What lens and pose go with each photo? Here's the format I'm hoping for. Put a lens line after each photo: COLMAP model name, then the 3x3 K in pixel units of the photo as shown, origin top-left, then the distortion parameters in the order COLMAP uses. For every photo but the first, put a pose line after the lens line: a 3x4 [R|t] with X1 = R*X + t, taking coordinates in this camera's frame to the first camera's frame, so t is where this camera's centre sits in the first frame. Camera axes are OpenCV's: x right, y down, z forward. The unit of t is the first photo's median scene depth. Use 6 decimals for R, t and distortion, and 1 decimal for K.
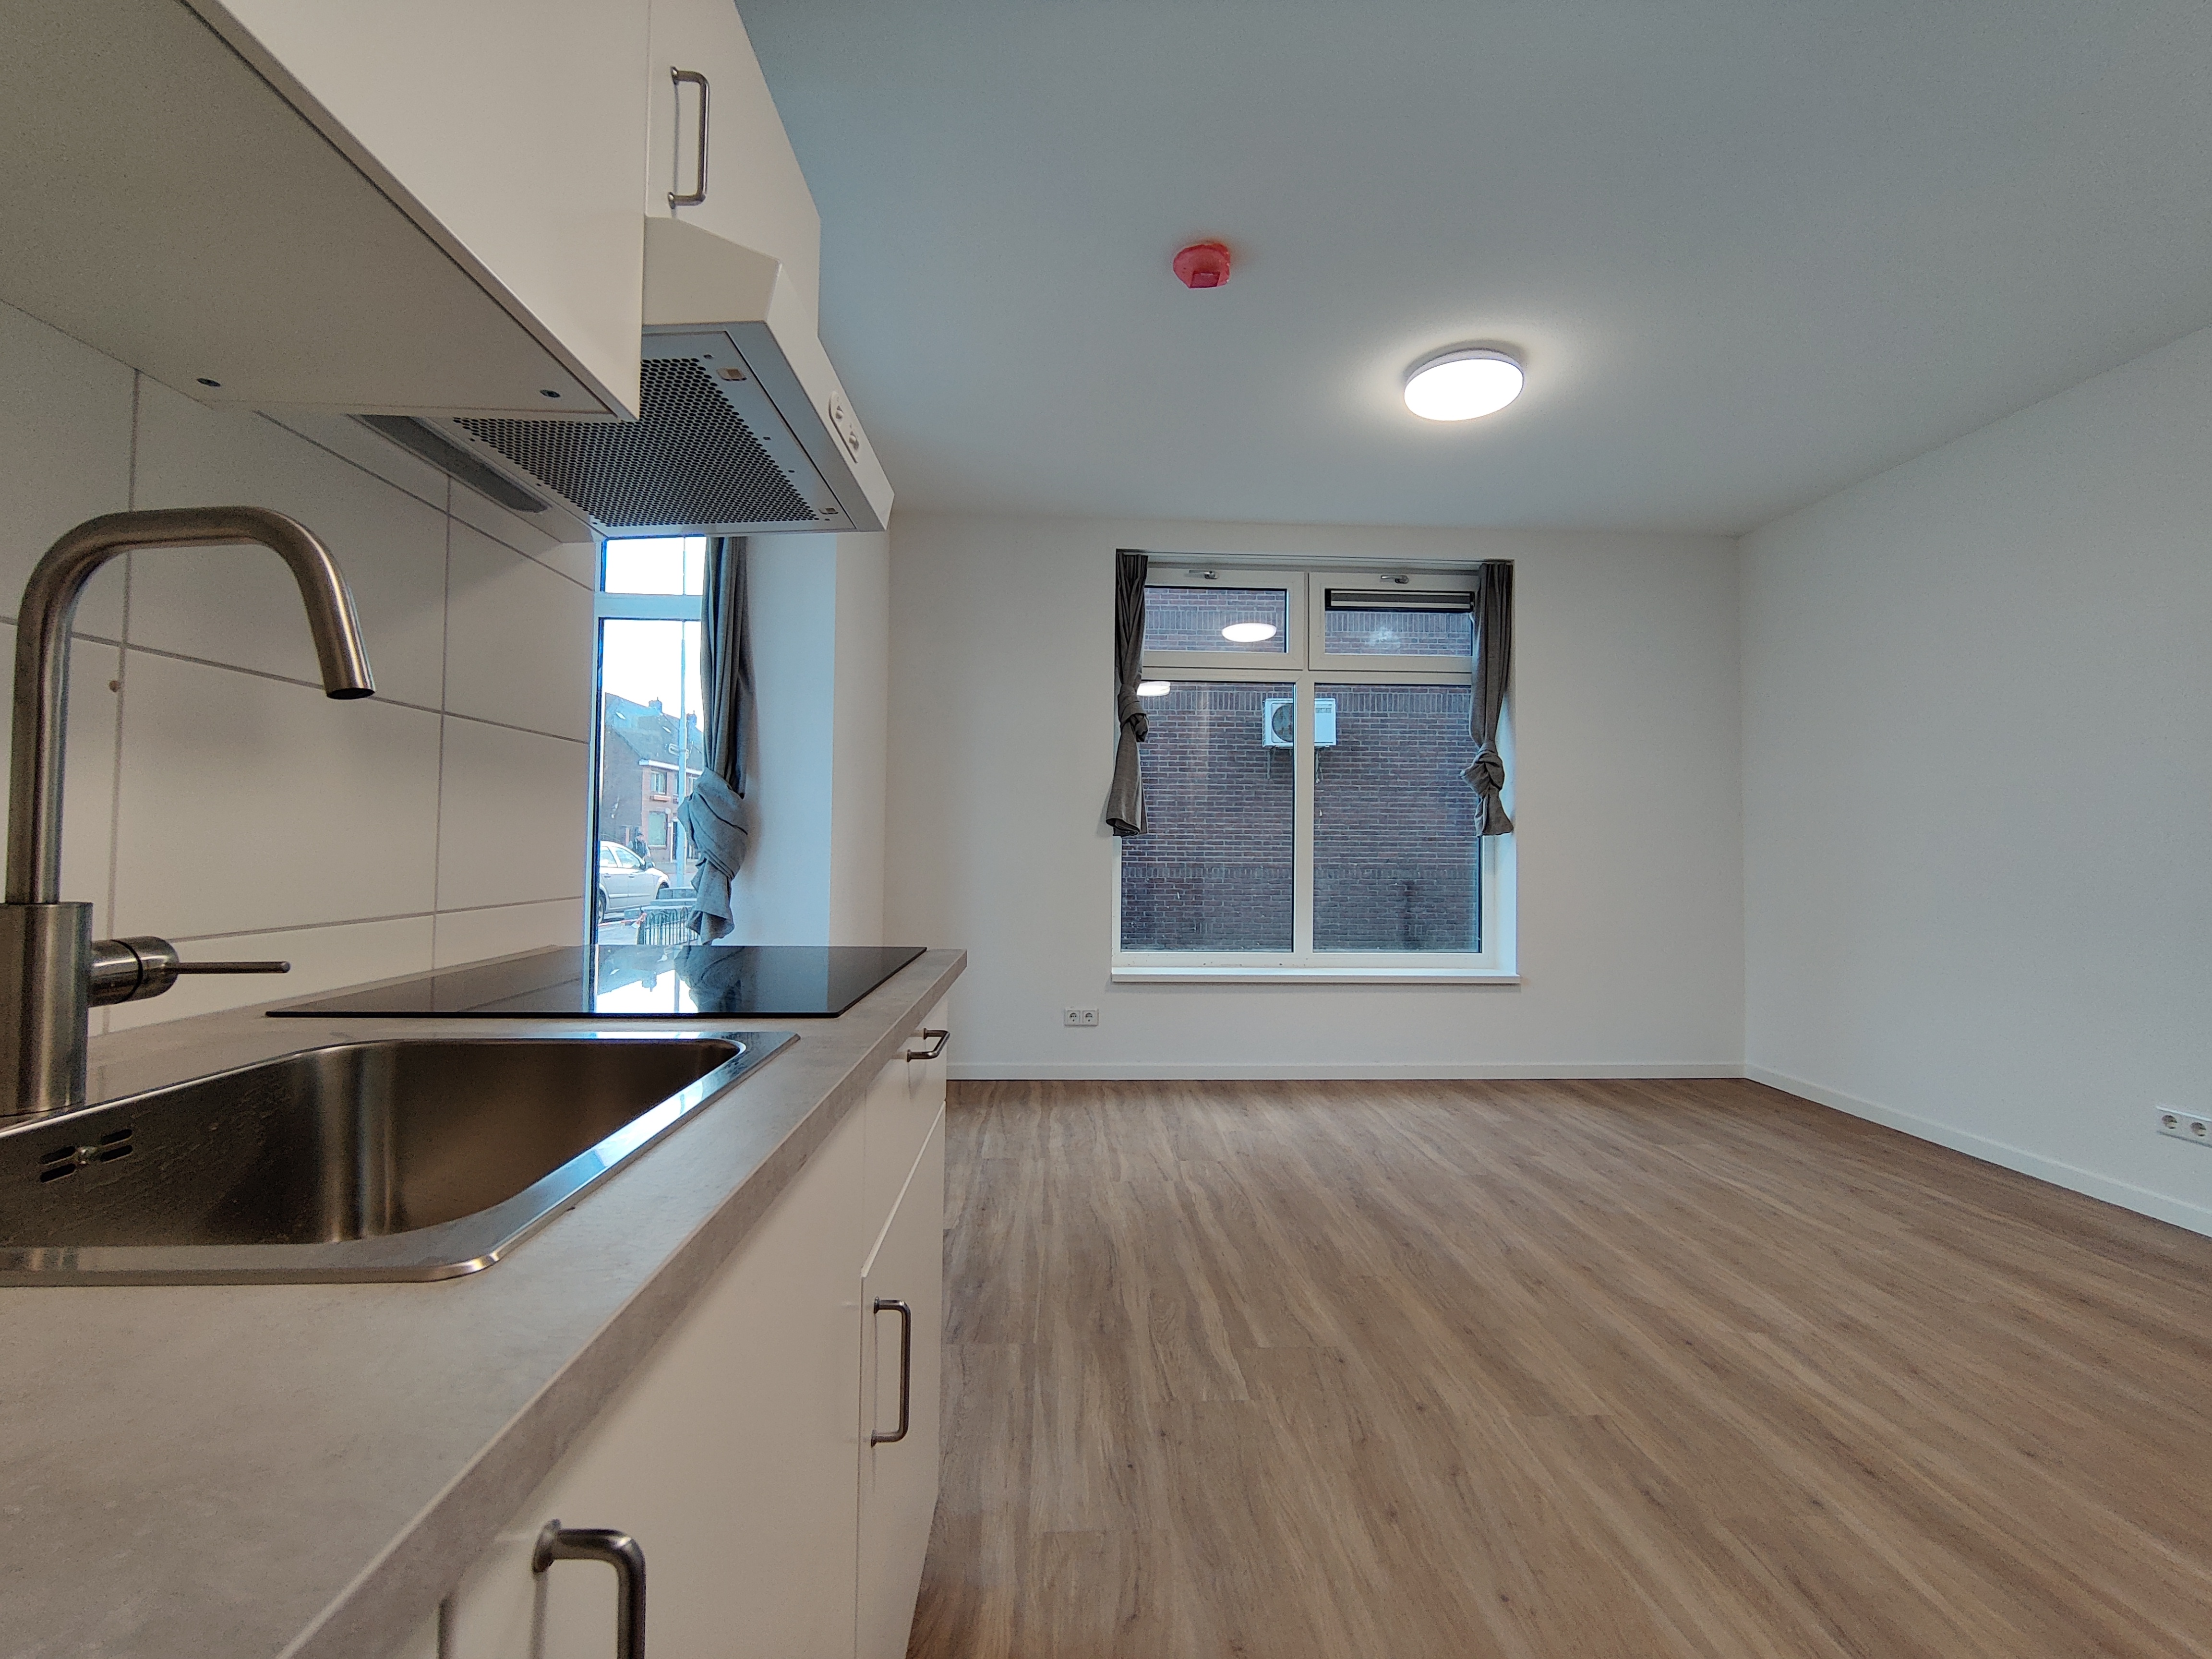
lens RADIAL K [[948.0, 0, 1107.6], [0, 948.0, 820.4], [0, 0, 1]] dist [-0.000565, 0.000072]
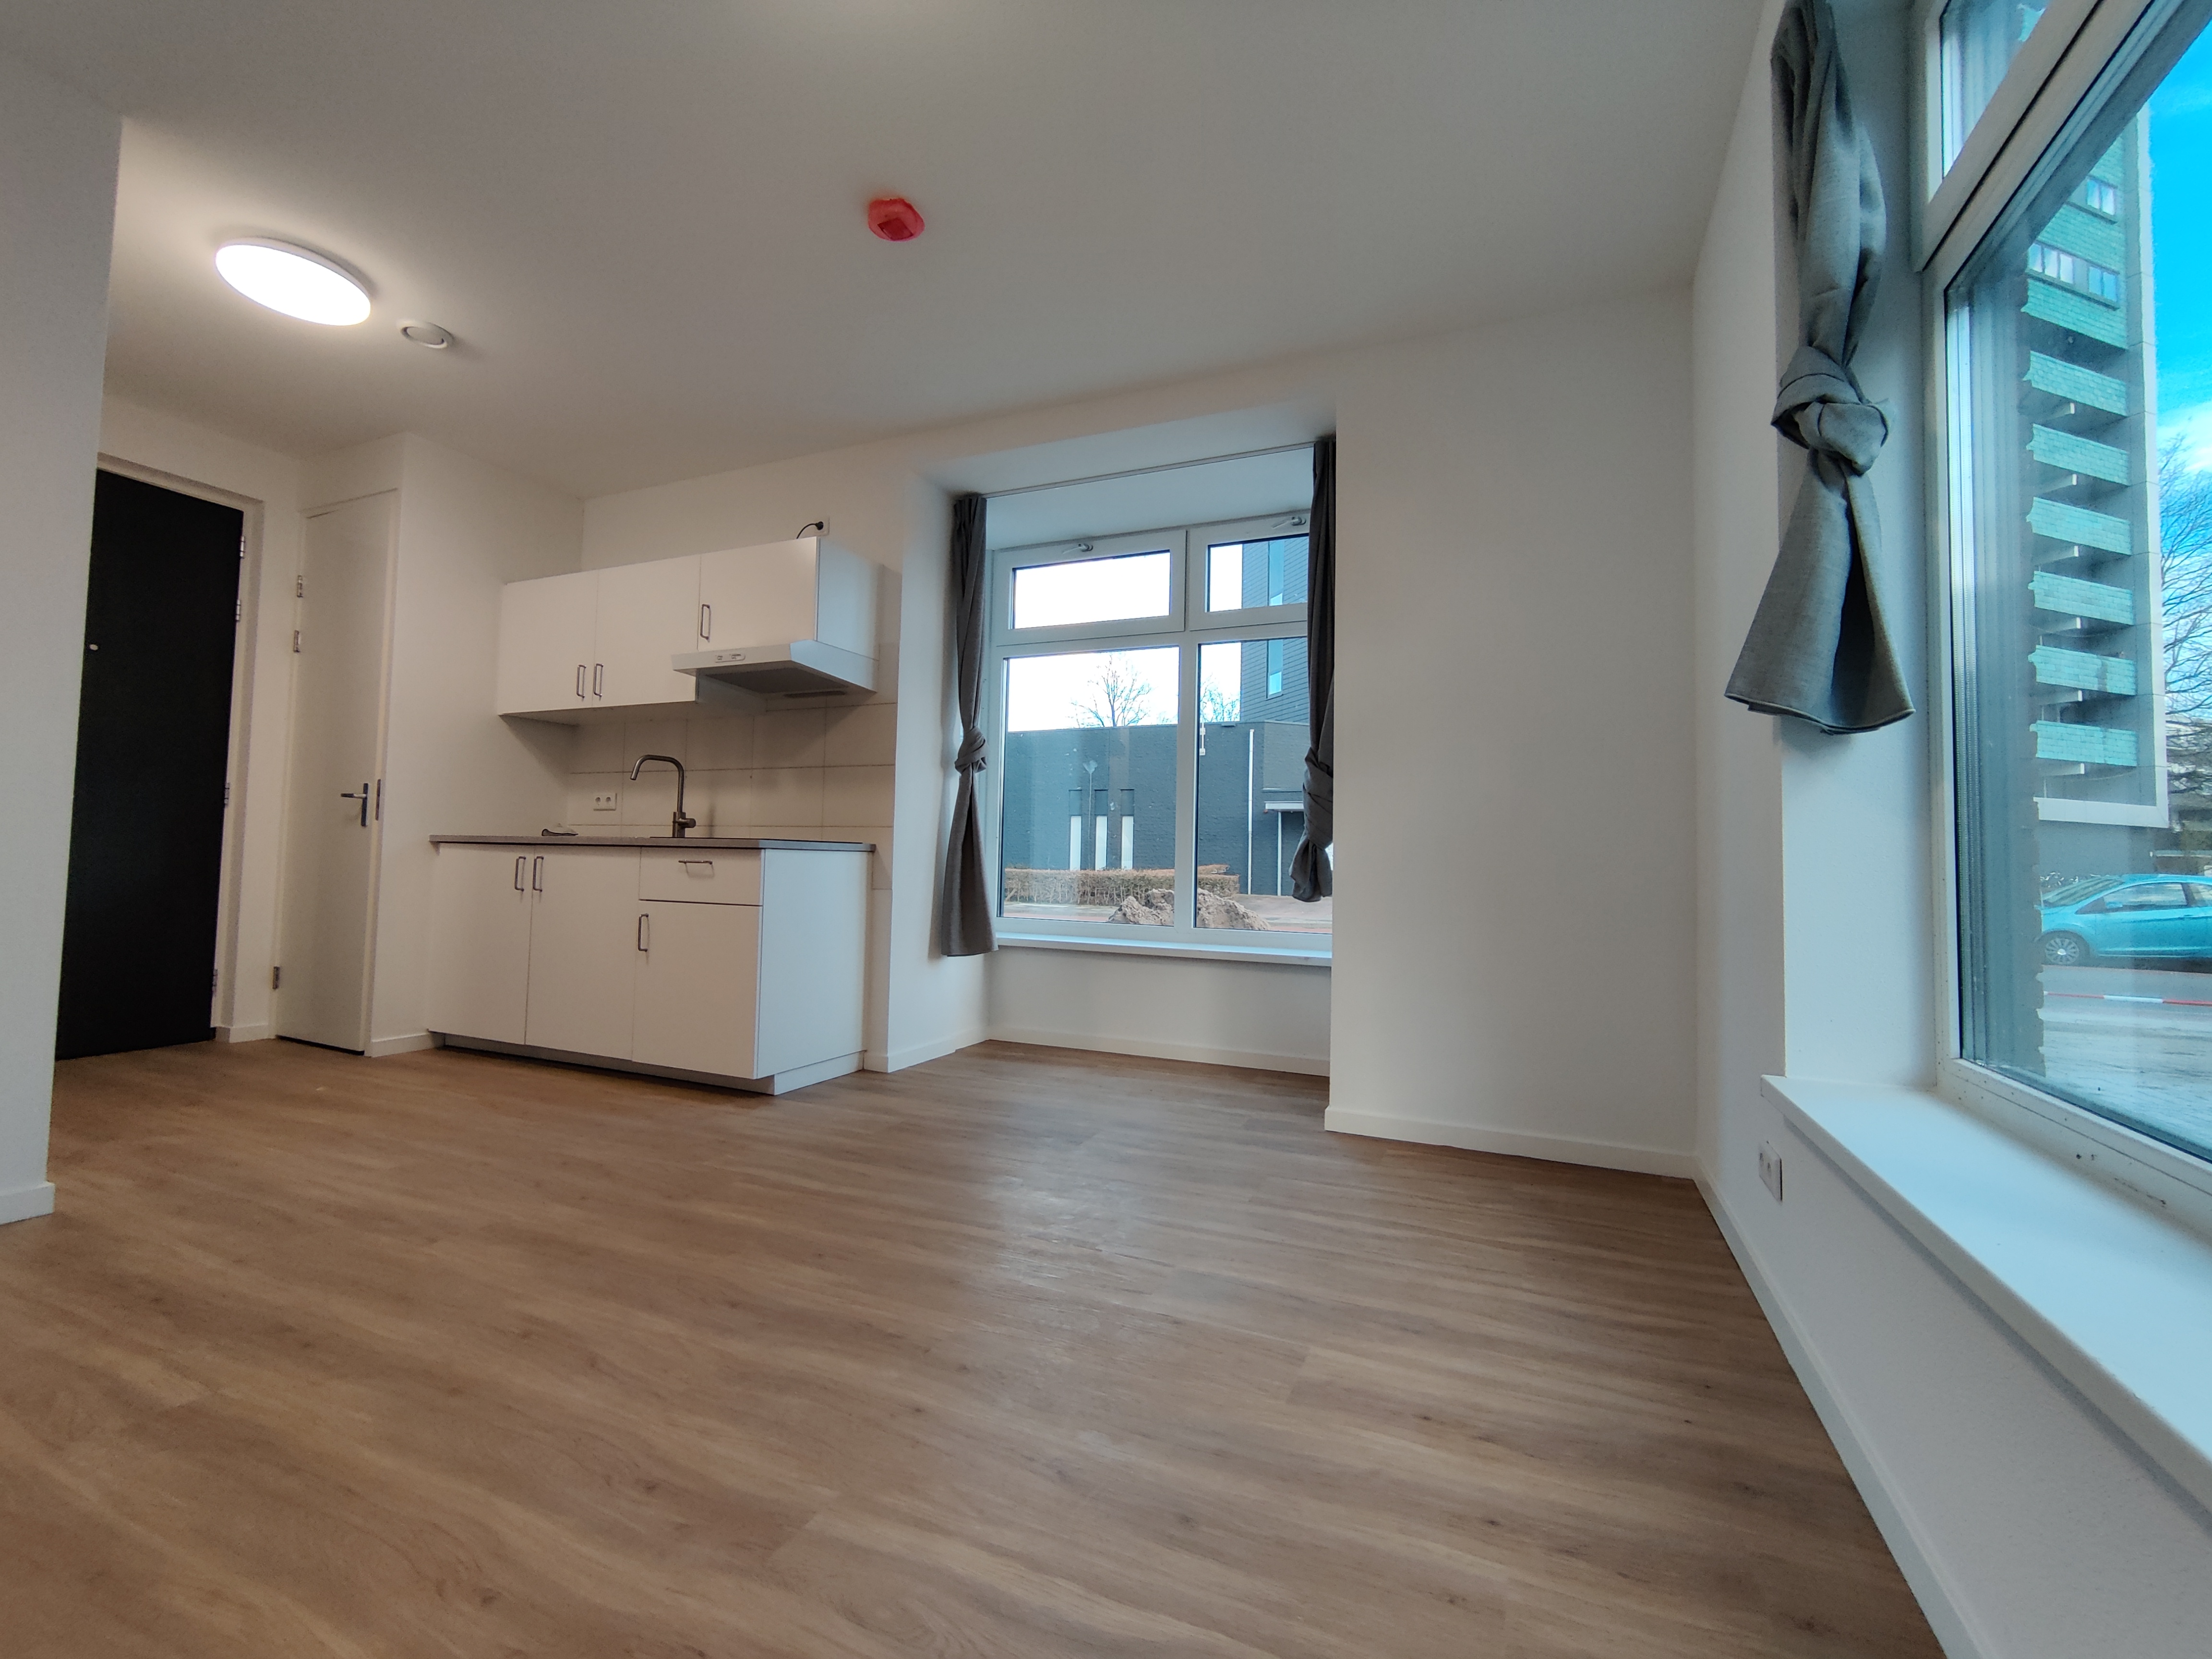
lens RADIAL K [[948.0, 0, 1107.6], [0, 948.0, 820.4], [0, 0, 1]] dist [-0.000565, 0.000072]
pose [[-0.452799, -0.064769, -0.889257, 0.928368], [-0.004404, 0.997508, -0.070411, 0.156419], [0.891602, -0.027966, -0.451956, 1.747765]]
